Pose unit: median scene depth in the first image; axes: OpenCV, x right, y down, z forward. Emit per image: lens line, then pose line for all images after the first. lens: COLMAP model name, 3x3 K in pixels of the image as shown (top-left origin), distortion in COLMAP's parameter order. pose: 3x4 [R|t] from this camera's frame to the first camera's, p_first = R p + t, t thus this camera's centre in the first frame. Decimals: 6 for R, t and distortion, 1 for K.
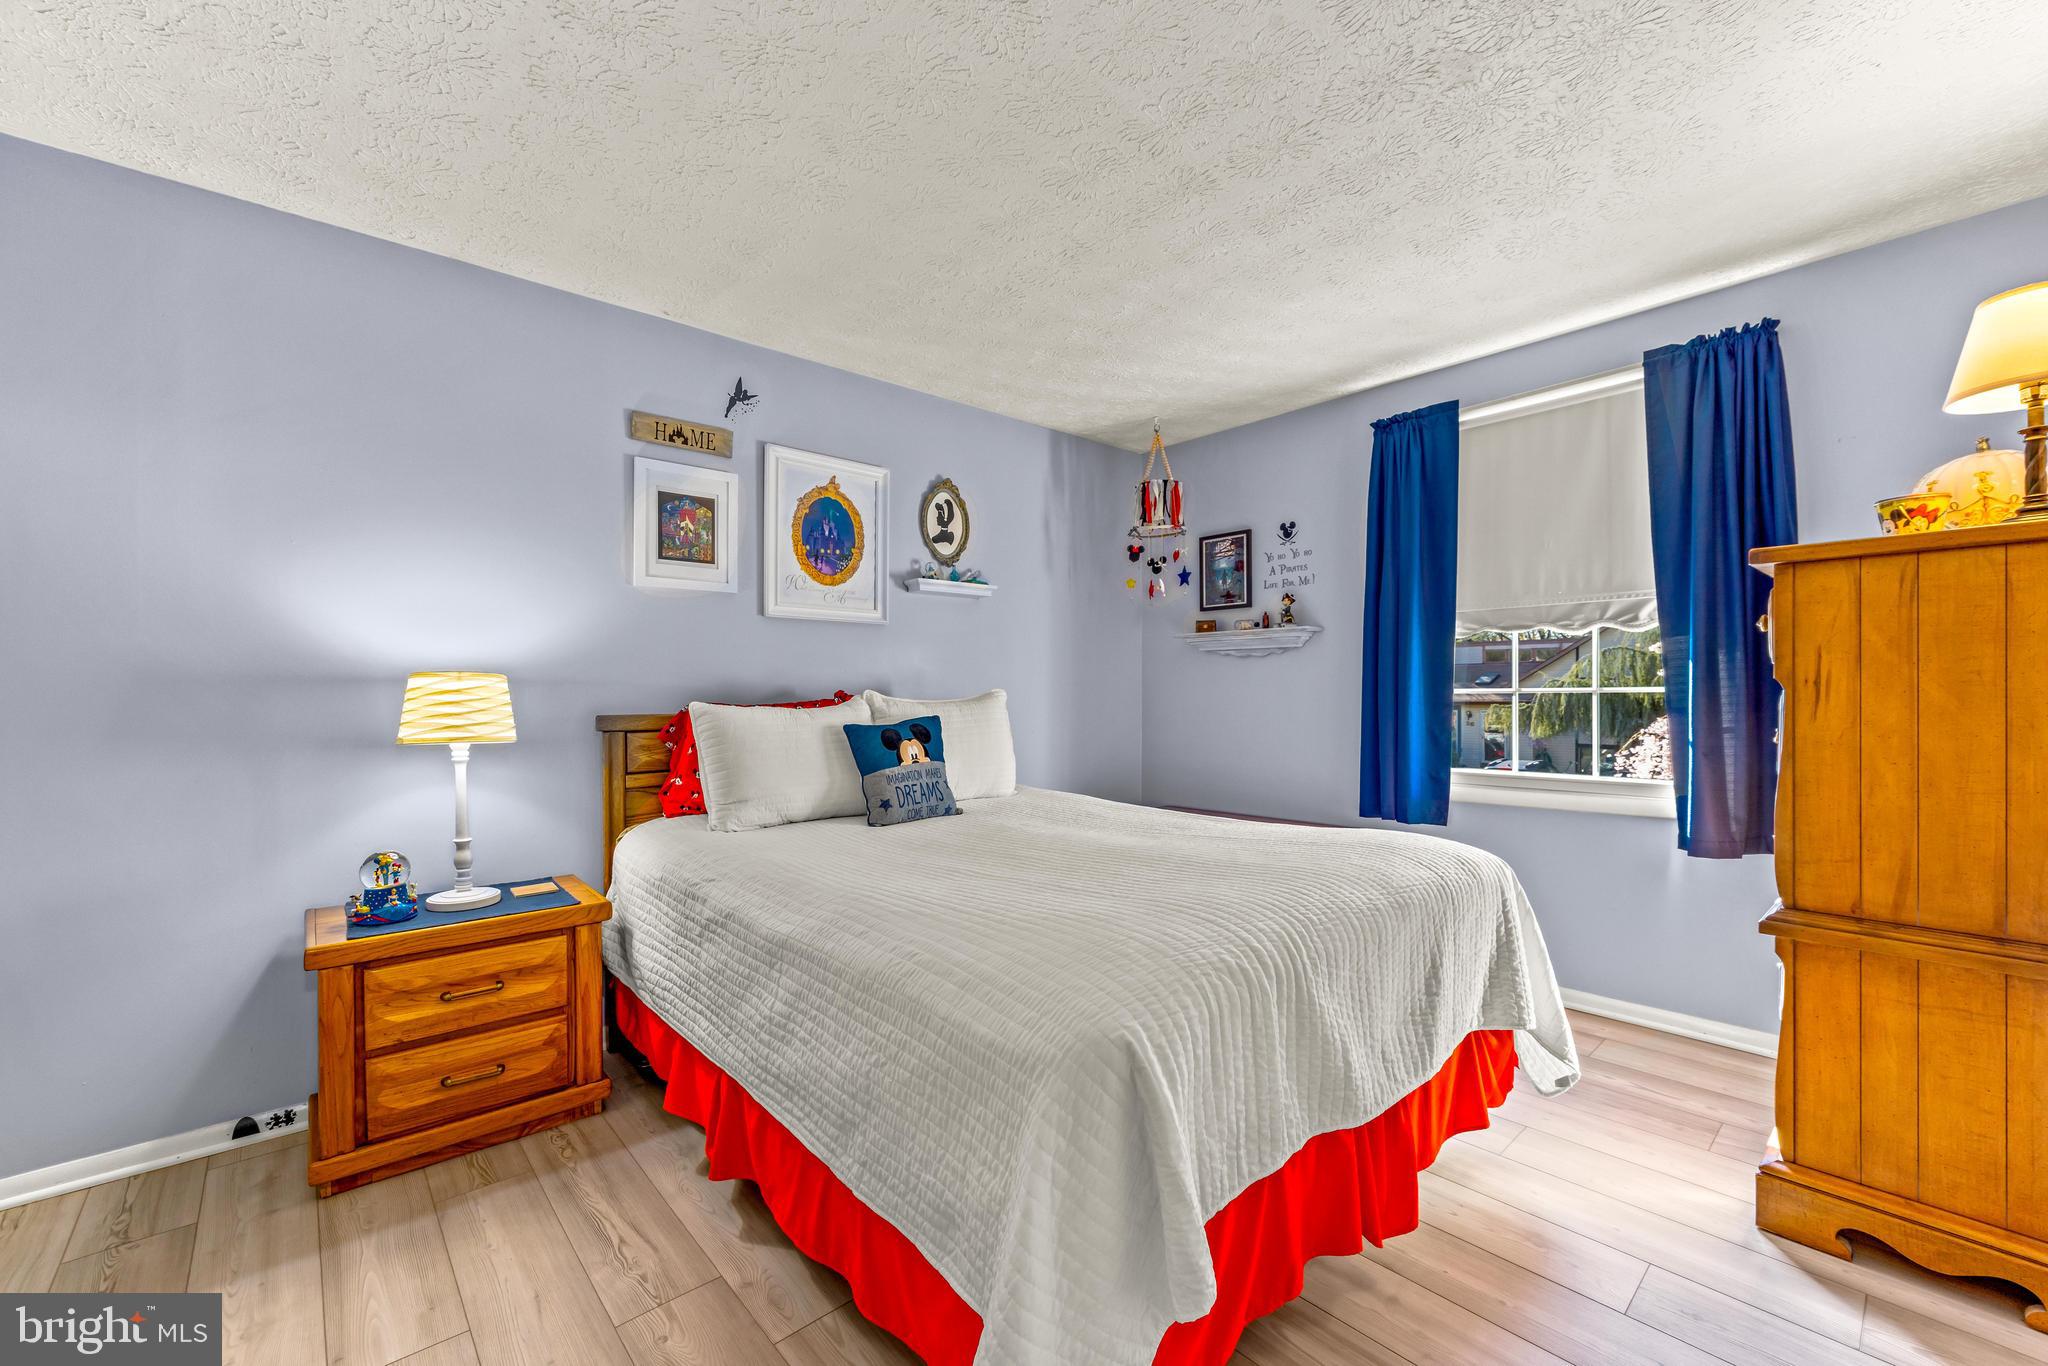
lens RADIAL K [[820.7, 0, 1024.0], [0, 820.7, 683.0], [0, 0, 1]] dist [-0.002556, -0.000021]
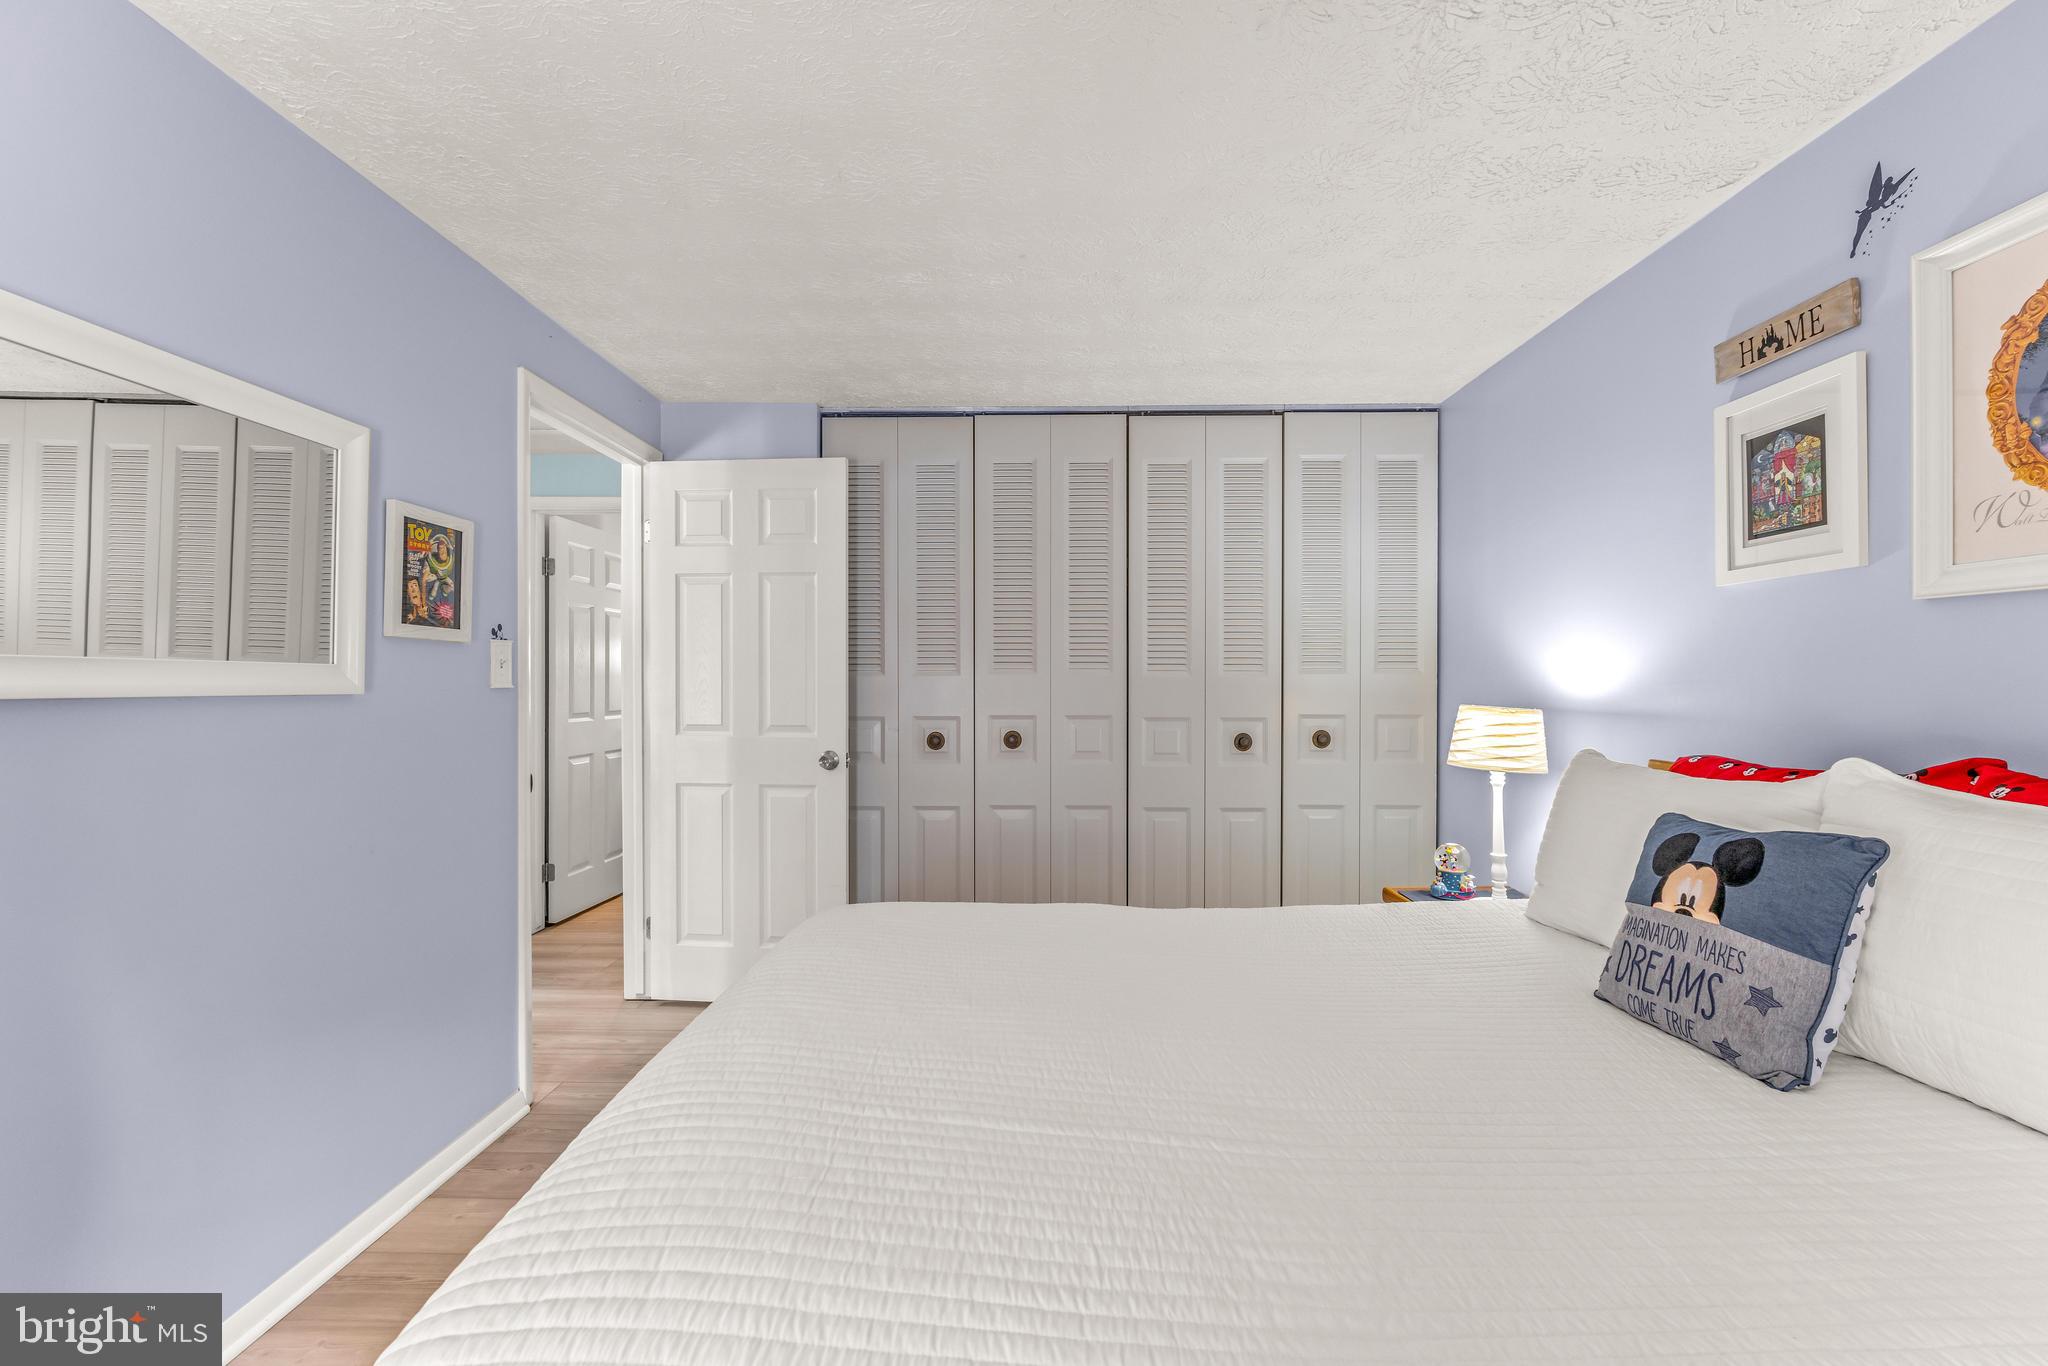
lens RADIAL K [[820.7, 0, 1024.0], [0, 820.7, 683.0], [0, 0, 1]] dist [-0.002556, -0.000021]
pose [[-0.678176, -0.001819, -0.734897, 0.454342], [0.001378, 0.999992, -0.003746, -0.032124], [0.734898, -0.003553, -0.678168, 1.012183]]
